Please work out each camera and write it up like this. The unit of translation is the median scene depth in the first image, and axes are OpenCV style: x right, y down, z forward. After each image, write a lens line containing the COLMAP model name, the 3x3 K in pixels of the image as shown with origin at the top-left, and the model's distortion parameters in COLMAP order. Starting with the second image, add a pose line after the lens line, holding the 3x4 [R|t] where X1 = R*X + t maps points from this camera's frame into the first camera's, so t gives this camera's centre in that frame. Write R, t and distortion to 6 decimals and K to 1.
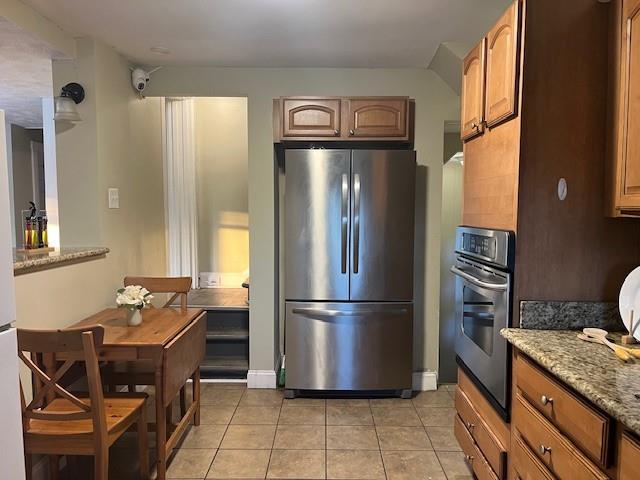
lens RADIAL K [[484.5, 0, 315.7], [0, 484.5, 245.5], [0, 0, 1]] dist [0.032172, -0.027063]
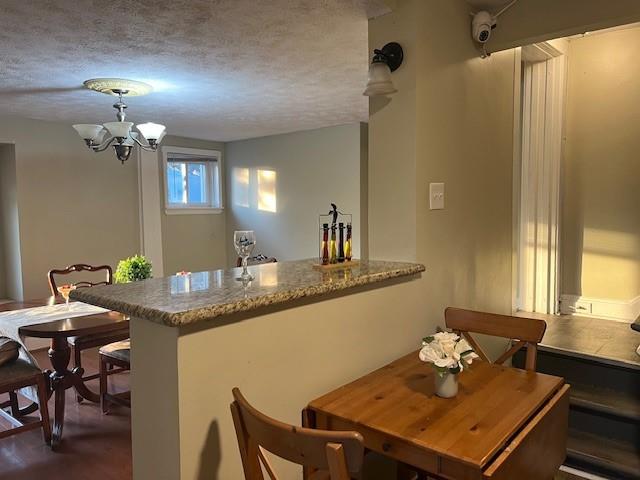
lens RADIAL K [[484.5, 0, 321.5], [0, 484.5, 239.3], [0, 0, 1]] dist [0.032172, -0.027063]
pose [[0.767810, 0.039653, -0.639450, -0.090966], [-0.039655, 0.999111, 0.014342, -0.040588], [0.639450, 0.014345, 0.768699, 0.374323]]
